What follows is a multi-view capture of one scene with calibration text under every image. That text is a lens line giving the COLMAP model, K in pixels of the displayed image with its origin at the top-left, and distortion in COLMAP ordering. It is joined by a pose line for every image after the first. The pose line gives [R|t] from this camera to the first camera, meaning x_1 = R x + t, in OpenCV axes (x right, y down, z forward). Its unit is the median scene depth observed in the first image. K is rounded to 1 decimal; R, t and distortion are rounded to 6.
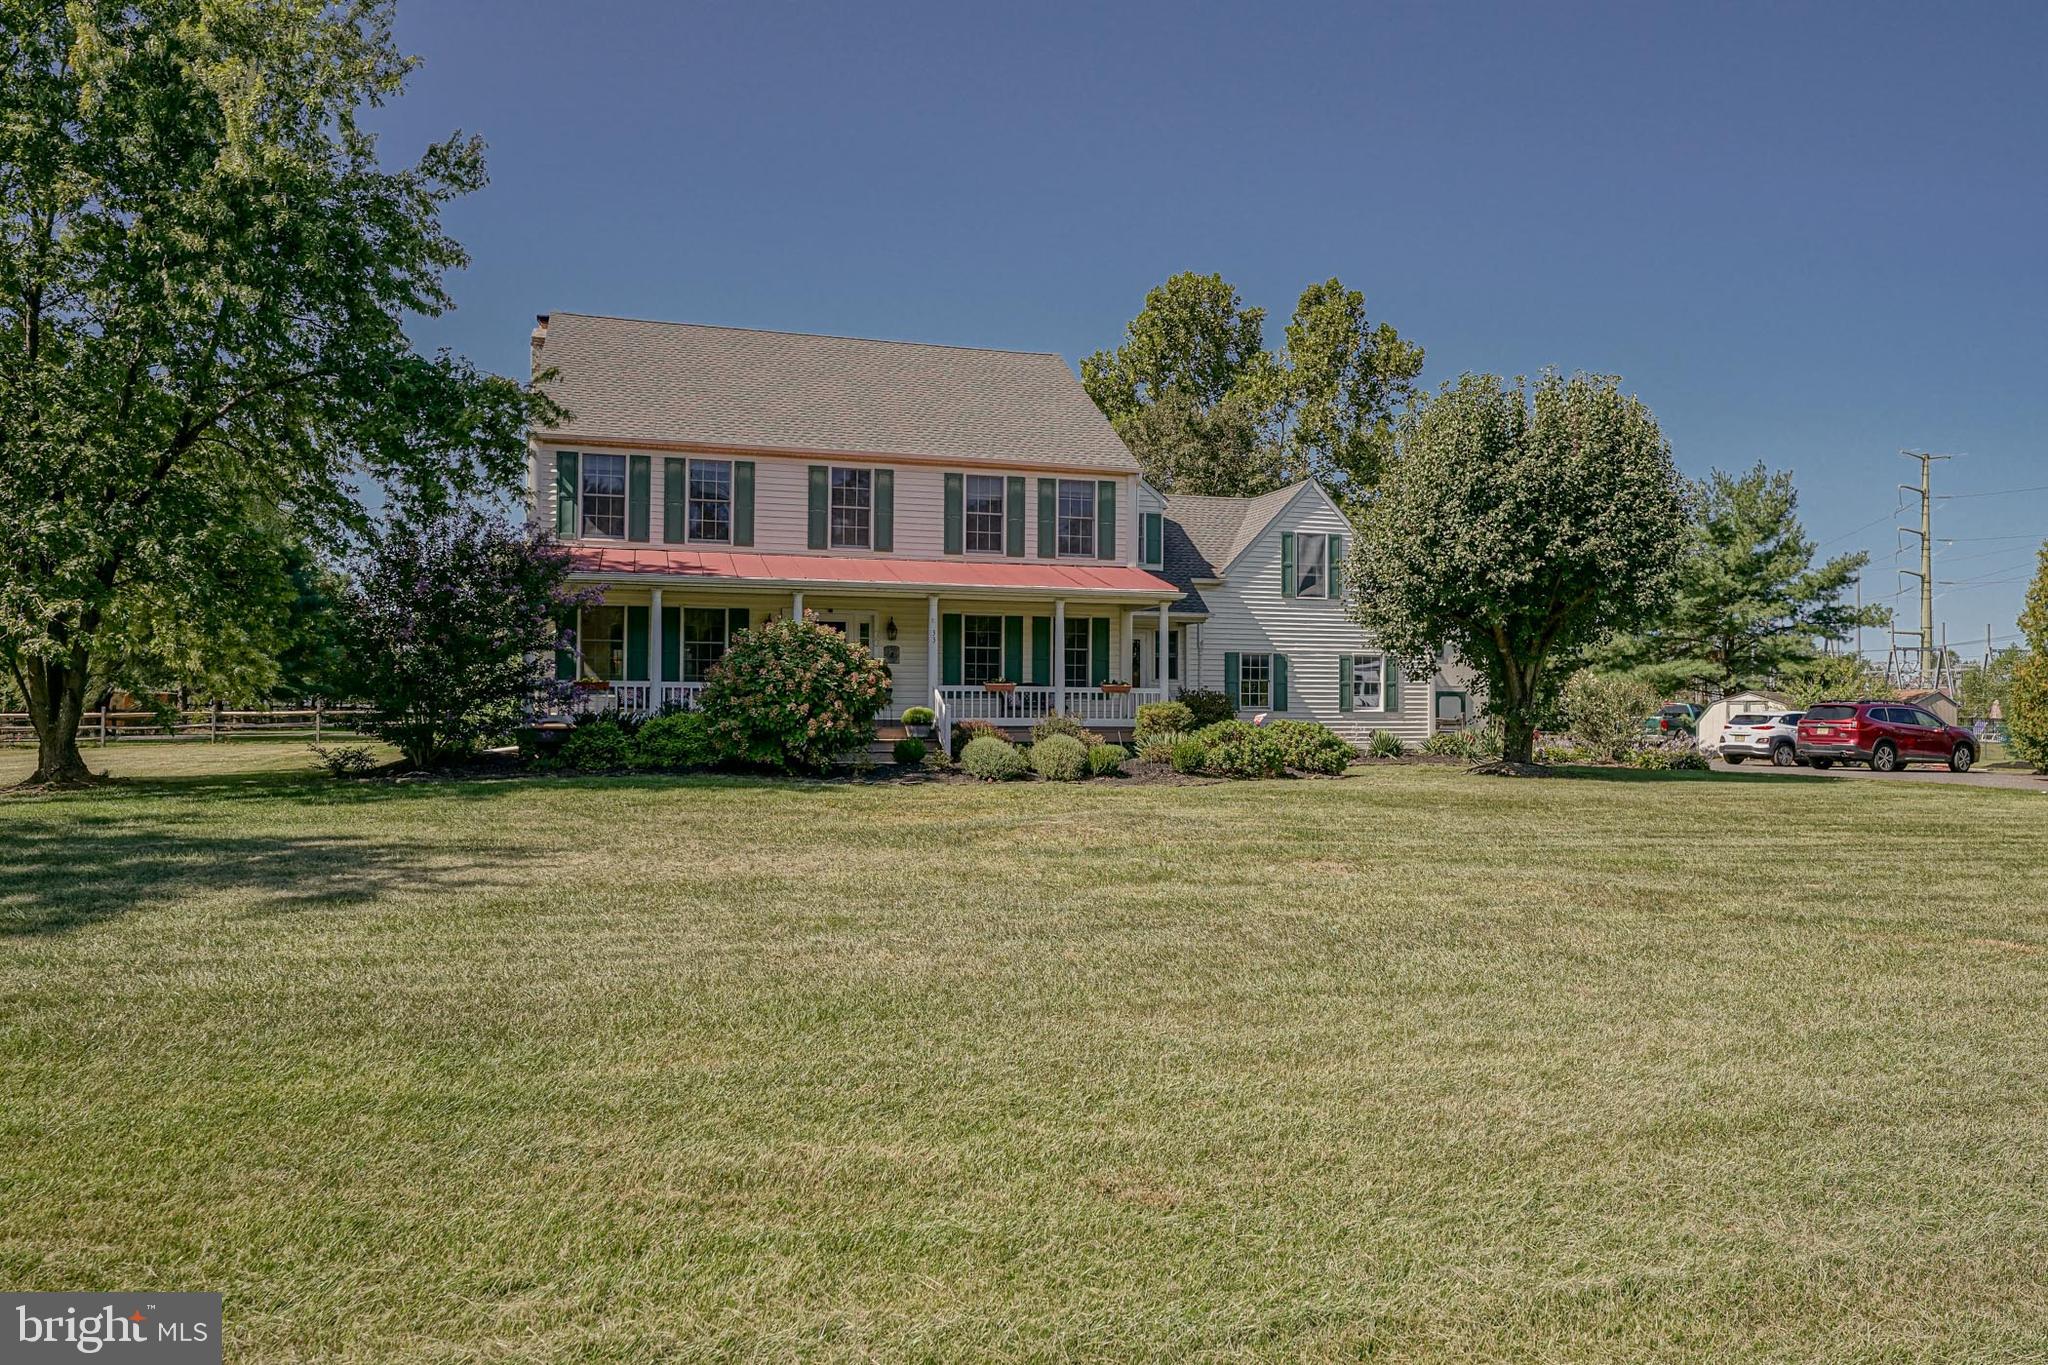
lens RADIAL K [[1372.1, 0, 970.9], [0, 1372.1, 695.3], [0, 0, 1]] dist [-0.008722, 0.007757]
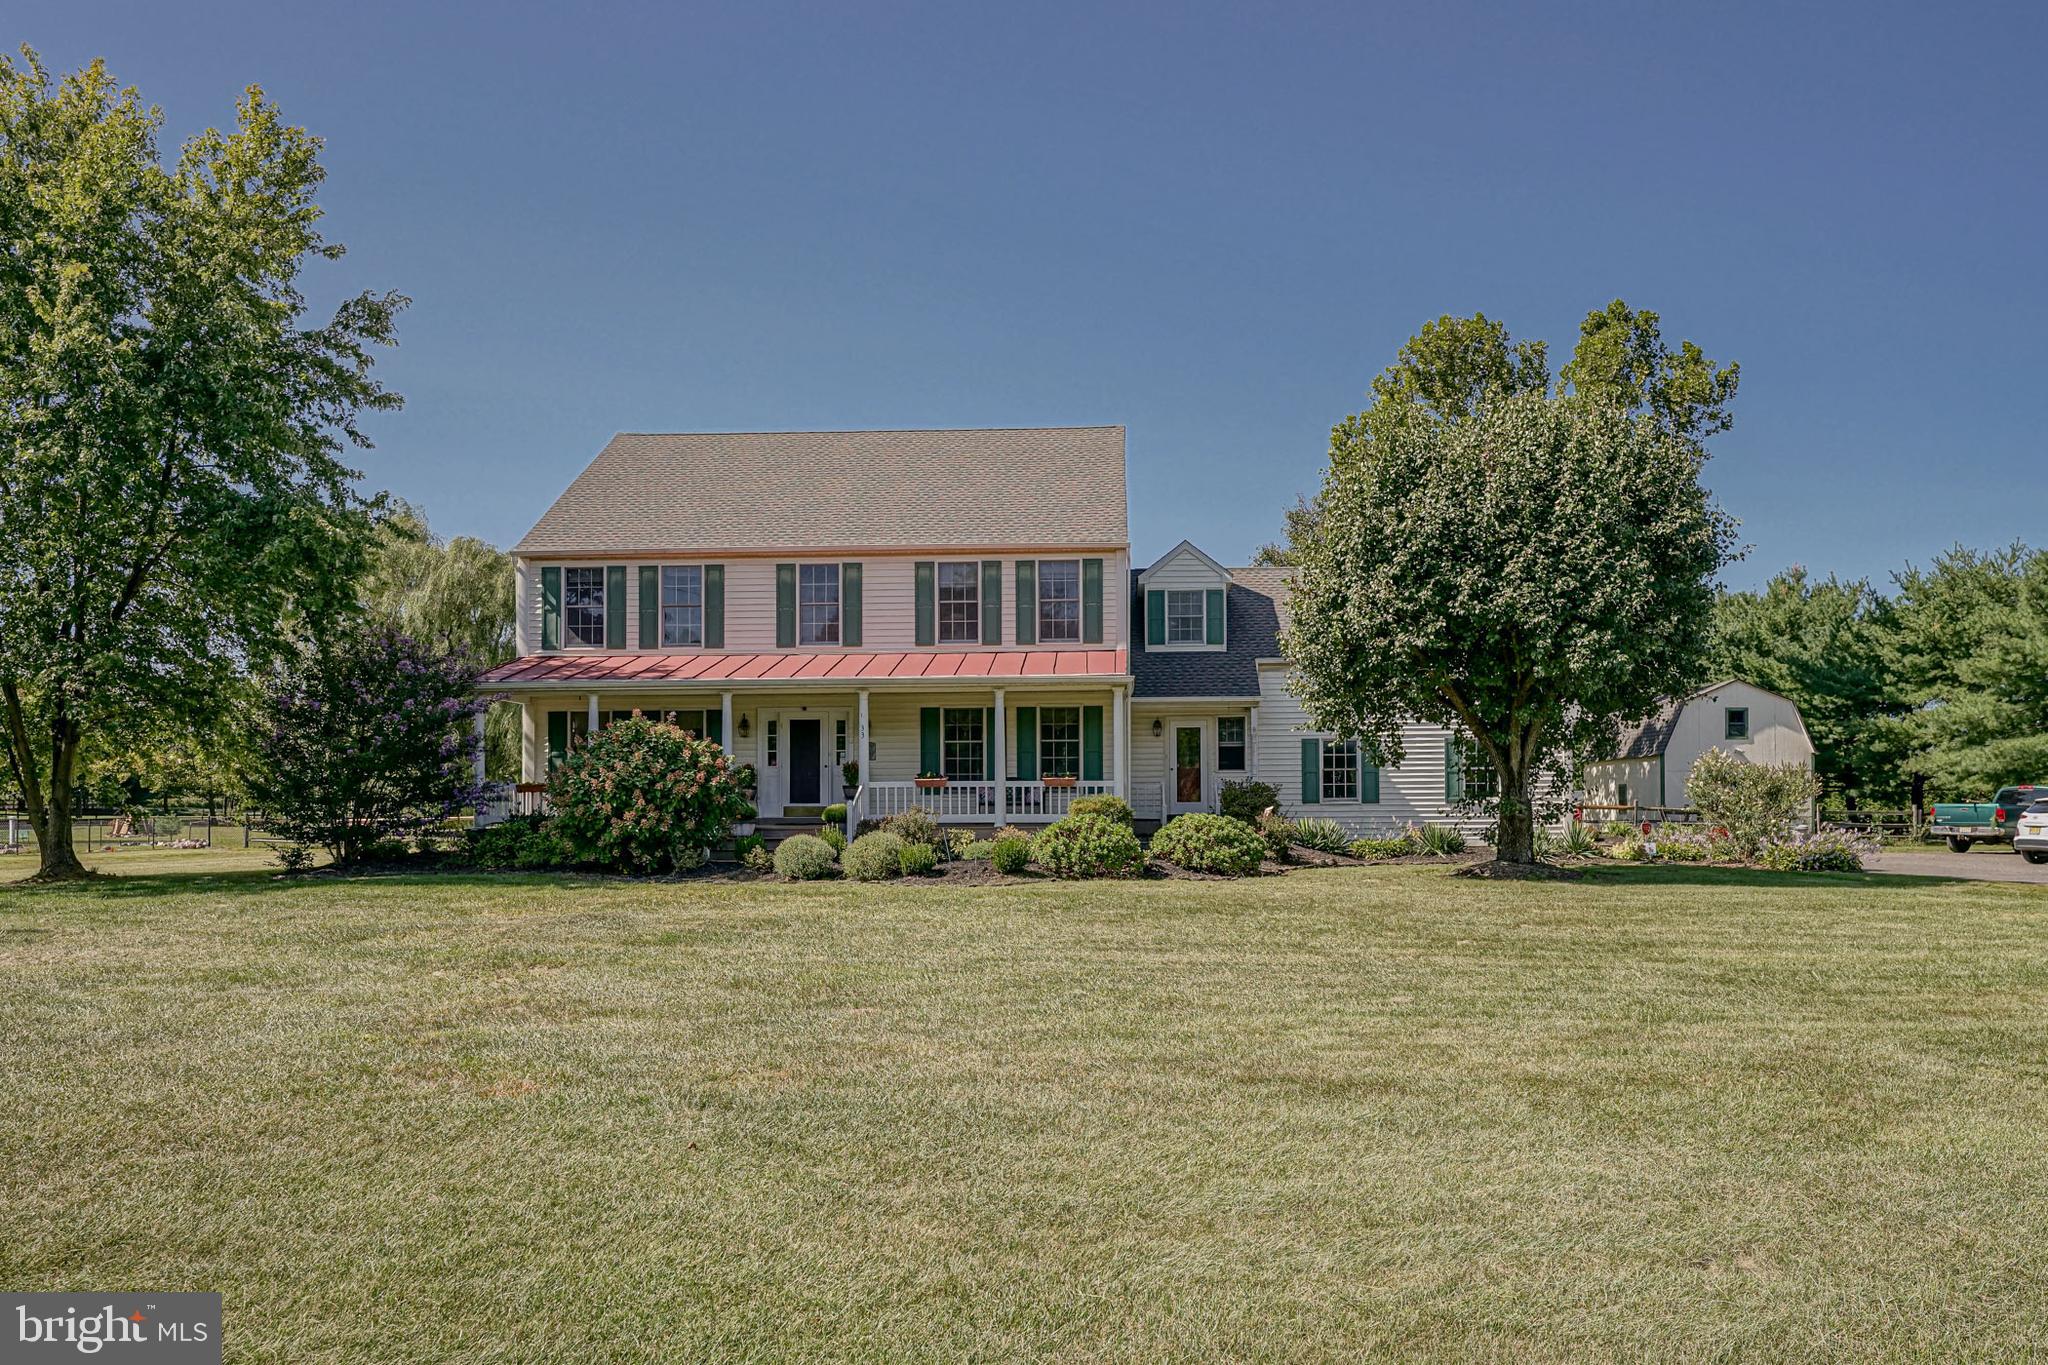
lens RADIAL K [[1372.1, 0, 1012.6], [0, 1372.1, 806.0], [0, 0, 1]] dist [-0.008722, 0.007757]
pose [[0.947306, -0.012111, -0.320101, 0.361929], [0.015459, 0.999849, 0.007919, 0.003756], [0.319957, -0.012450, 0.947350, 0.102982]]
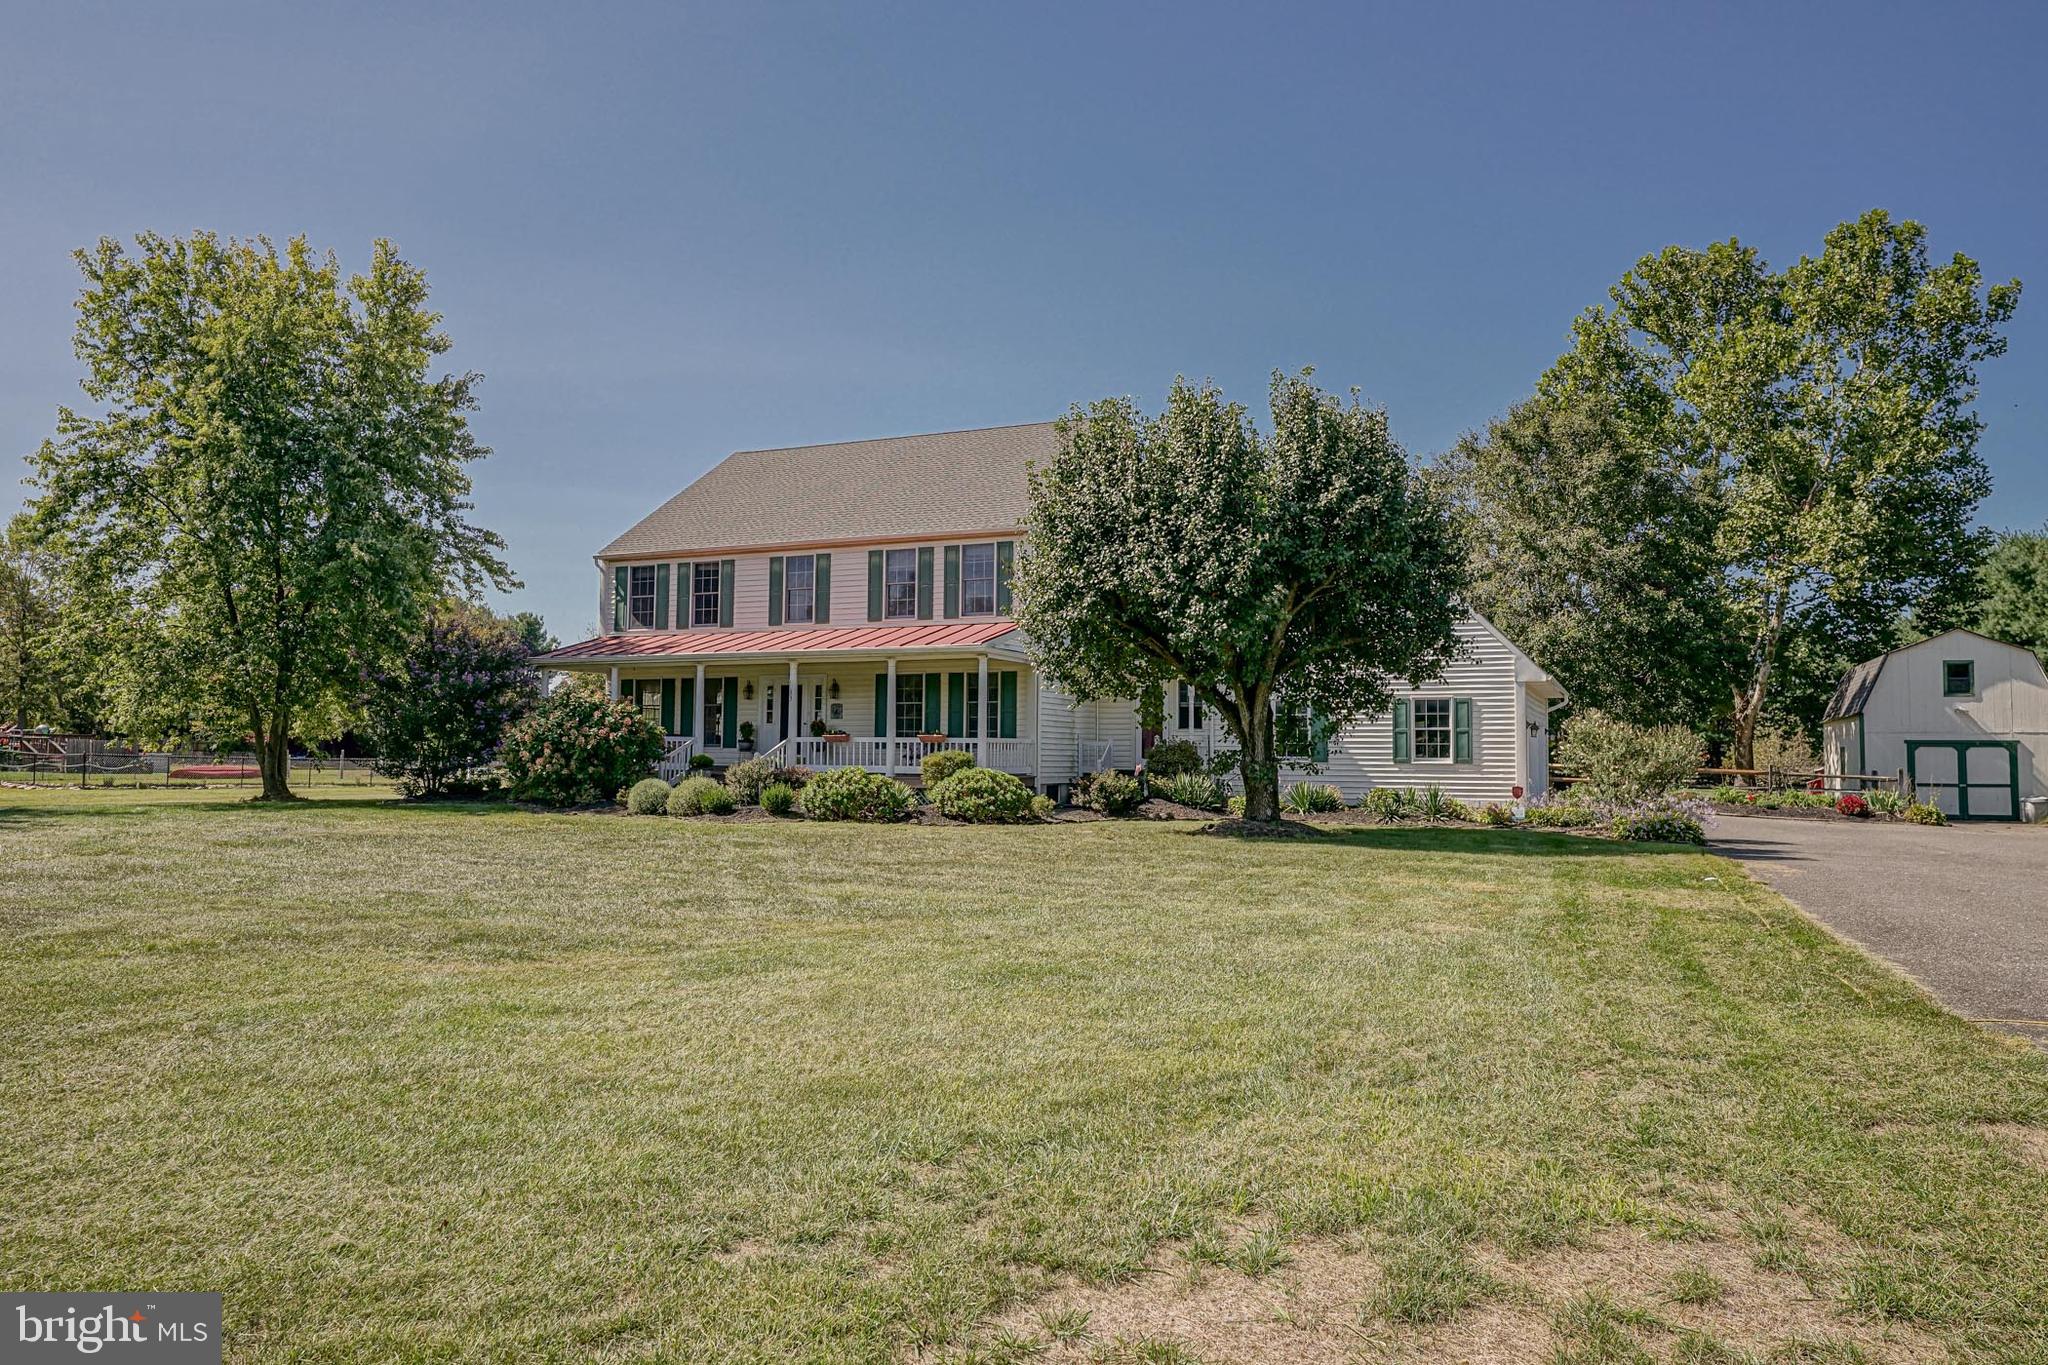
lens RADIAL K [[1372.1, 0, 1022.7], [0, 1372.1, 696.0], [0, 0, 1]] dist [-0.008722, 0.007757]
pose [[0.763385, -0.030864, -0.645206, 0.826783], [0.003011, 0.999017, -0.044226, 0.009224], [0.645937, 0.031819, 0.762728, 0.221285]]
